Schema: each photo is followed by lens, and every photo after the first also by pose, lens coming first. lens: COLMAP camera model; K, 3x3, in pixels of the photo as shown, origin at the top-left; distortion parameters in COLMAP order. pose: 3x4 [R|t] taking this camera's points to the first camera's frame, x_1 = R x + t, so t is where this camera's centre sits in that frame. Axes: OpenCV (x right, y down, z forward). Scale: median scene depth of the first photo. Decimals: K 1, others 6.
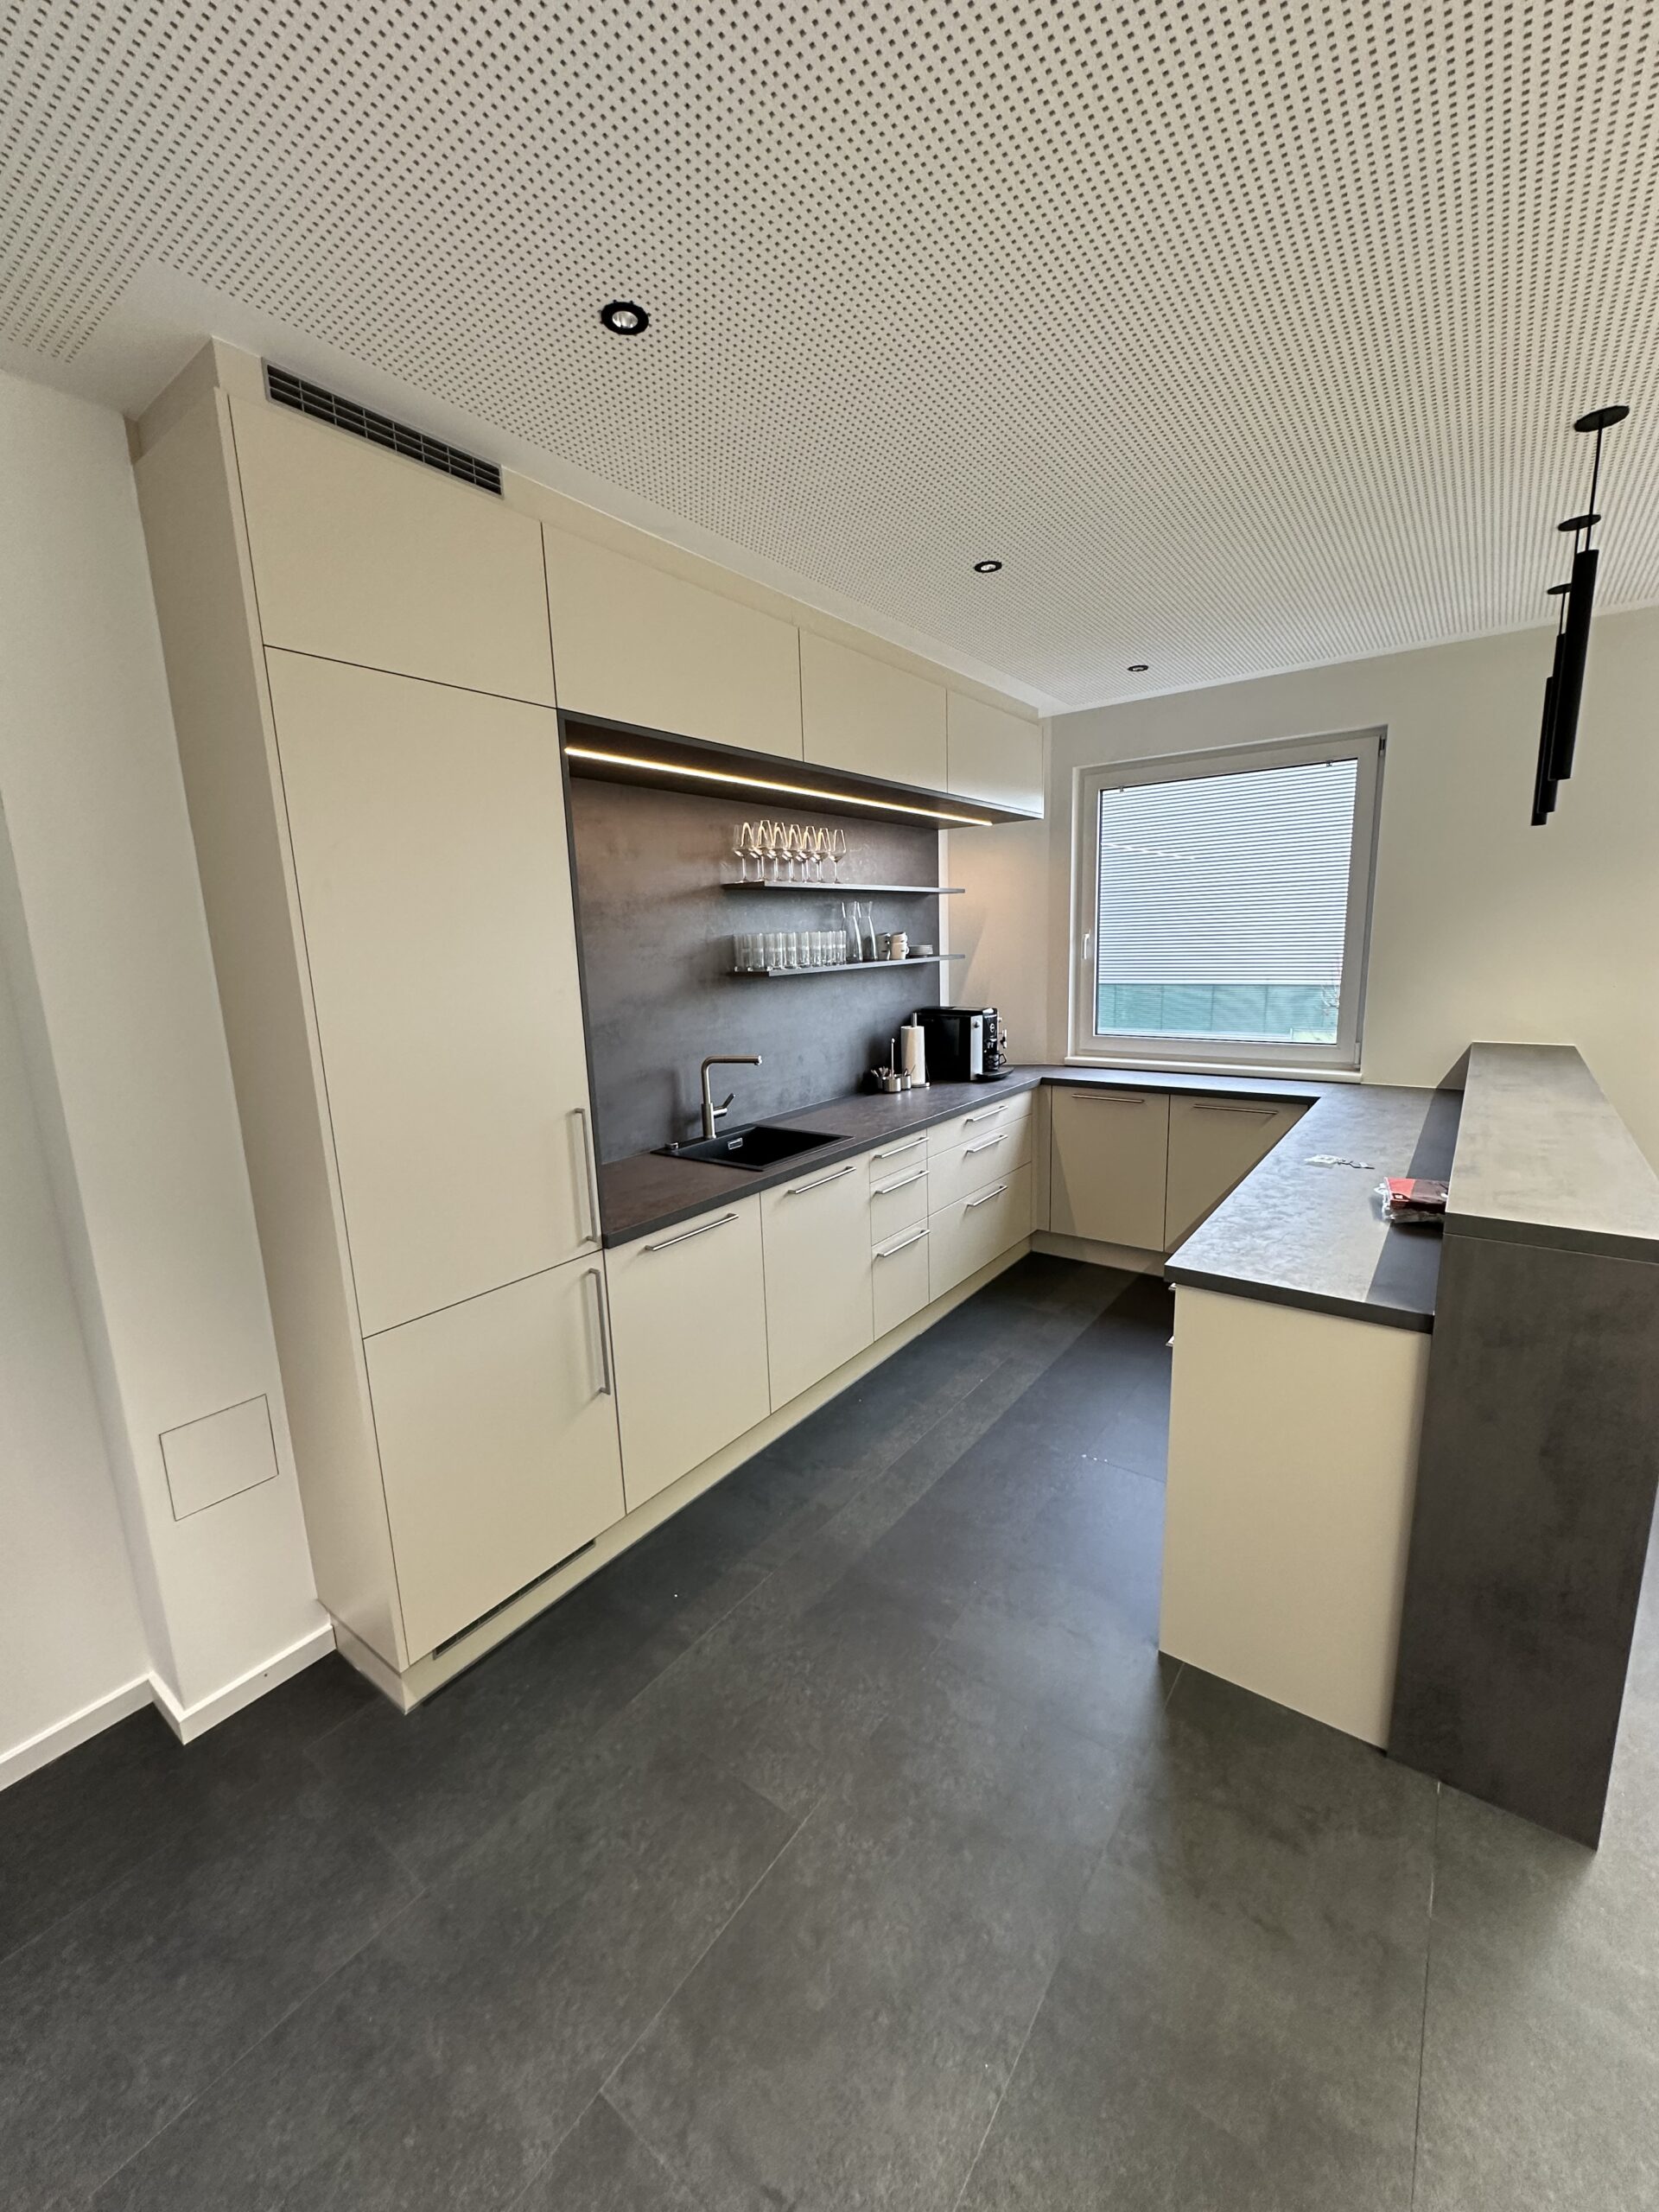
lens RADIAL K [[882.7, 0, 833.9], [0, 882.7, 1104.8], [0, 0, 1]] dist [0.001181, 0.000041]
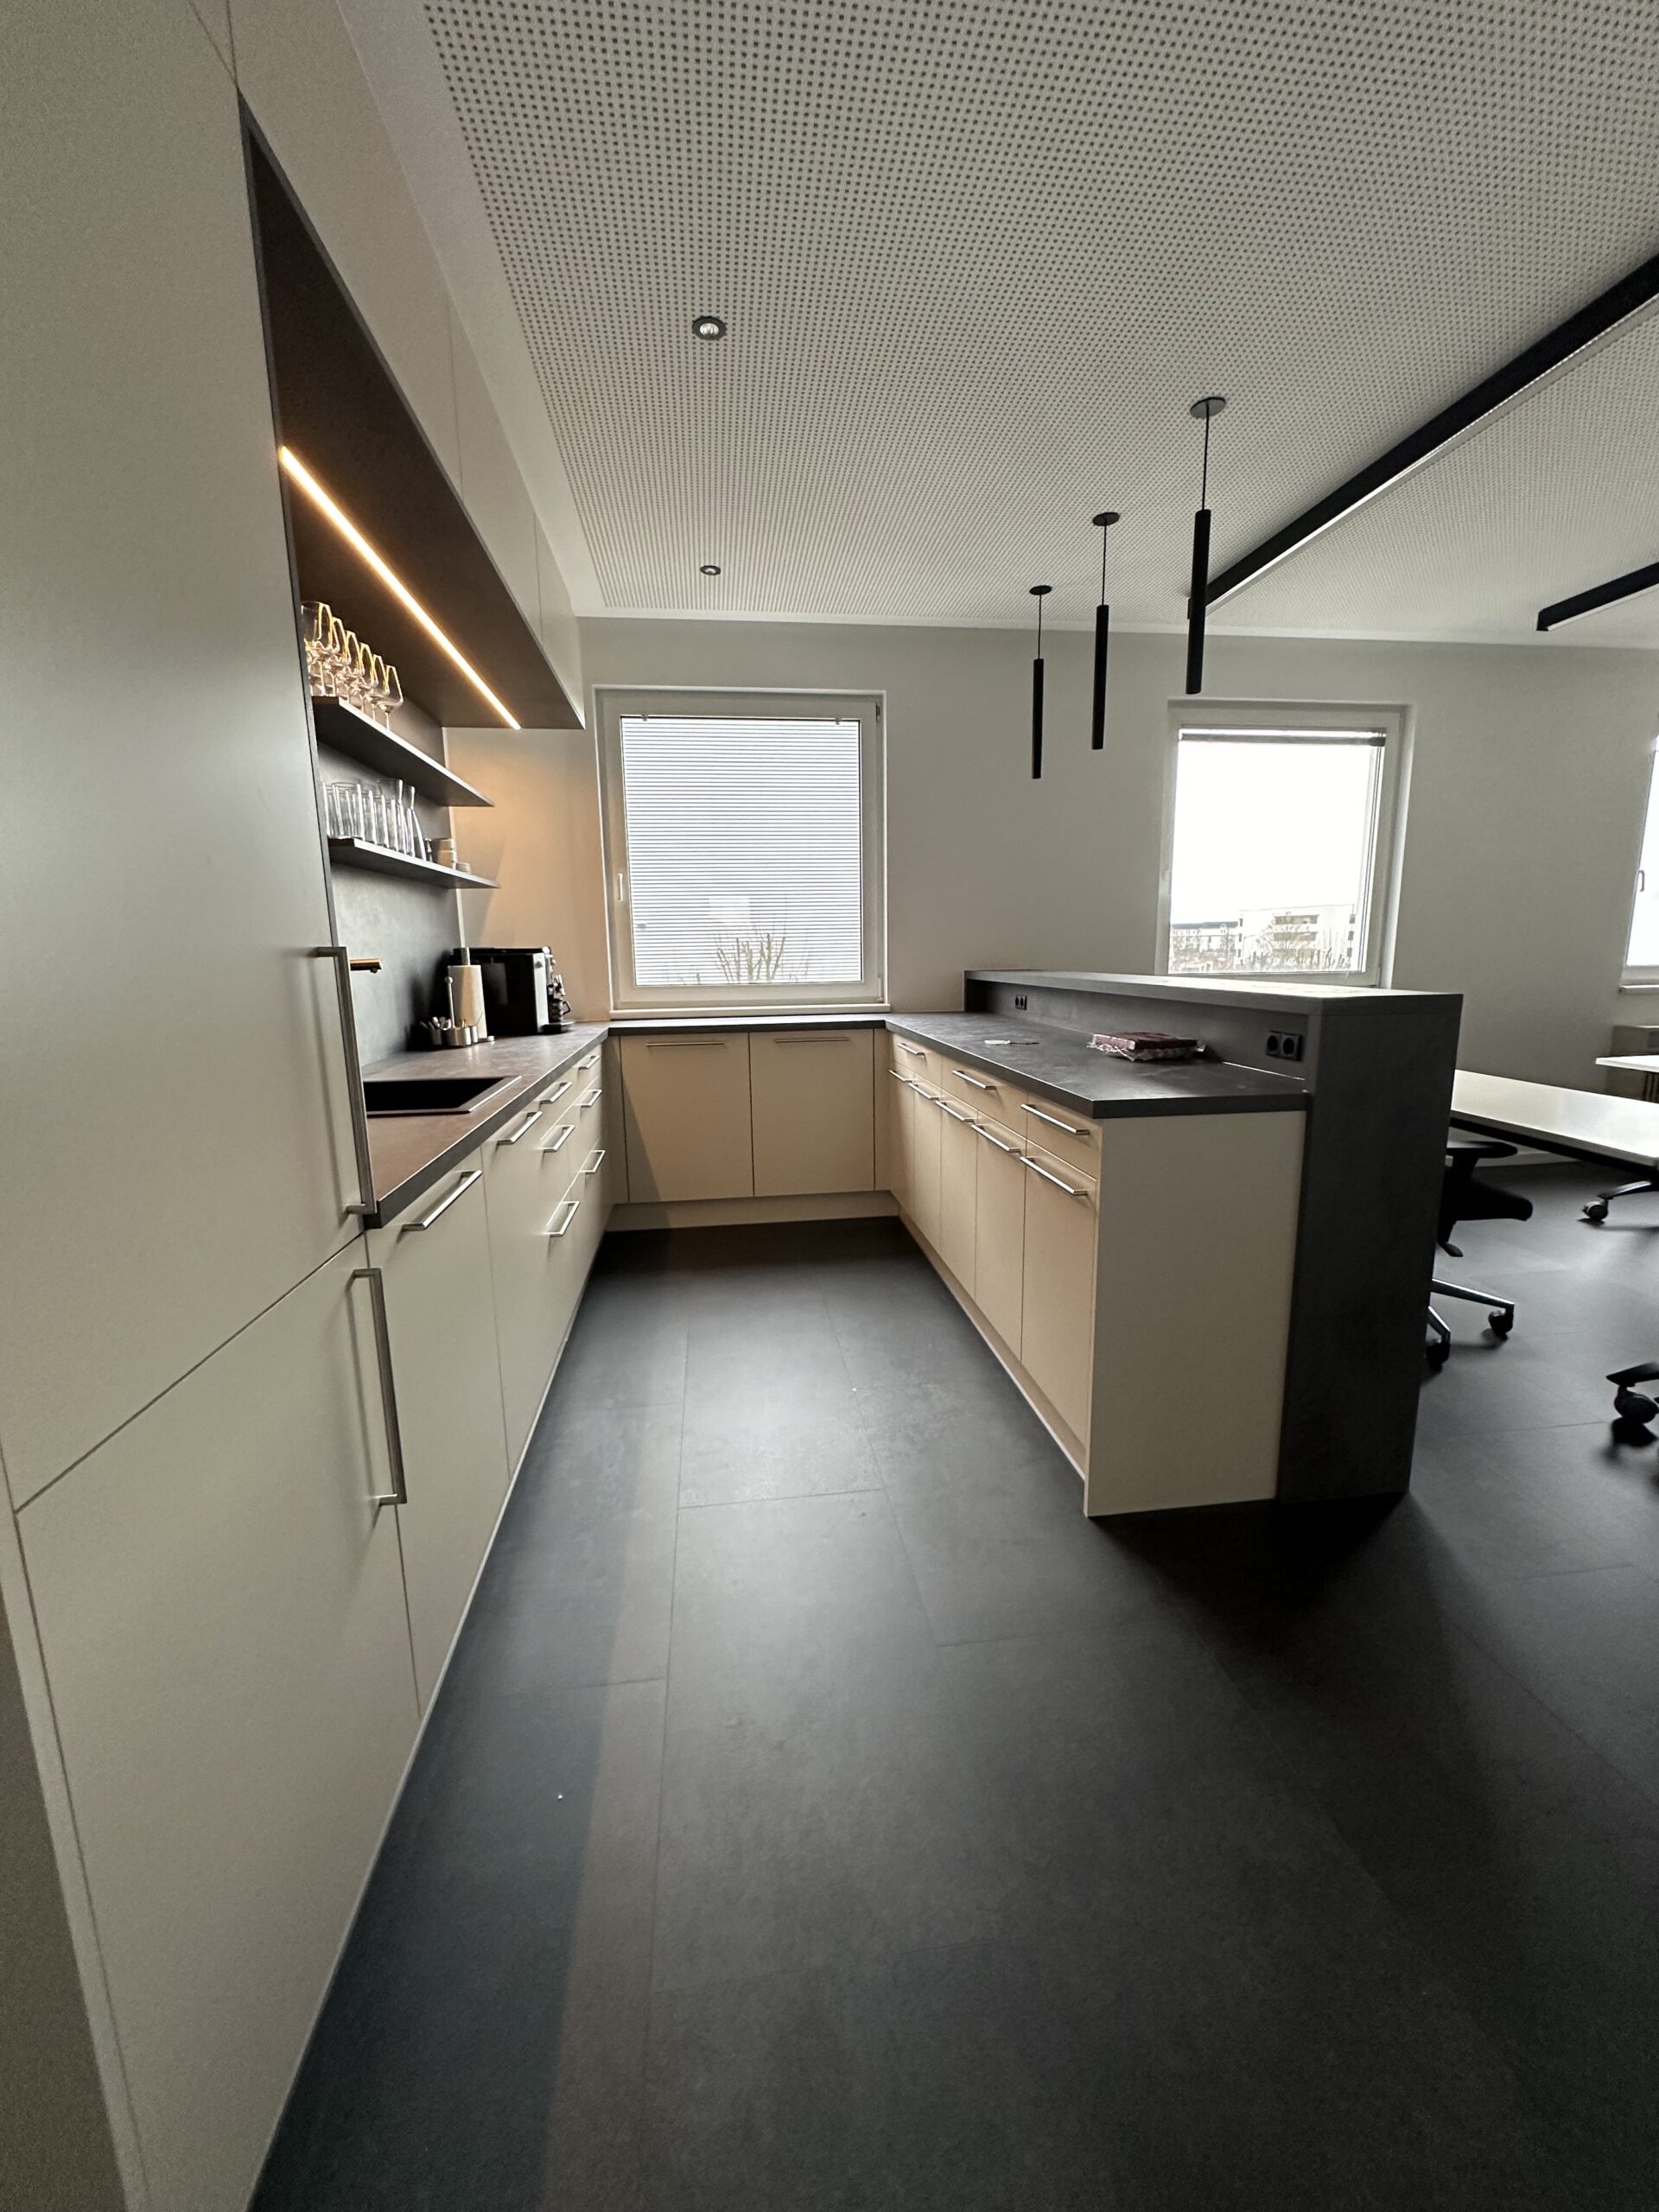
lens RADIAL K [[887.8, 0, 829.4], [0, 887.8, 1103.3], [0, 0, 1]] dist [0.003425, 0.000135]
pose [[0.724045, -0.097517, 0.682825, -0.272237], [0.121311, 0.992528, 0.013112, 0.074588], [-0.679001, 0.073341, 0.730465, 0.269973]]
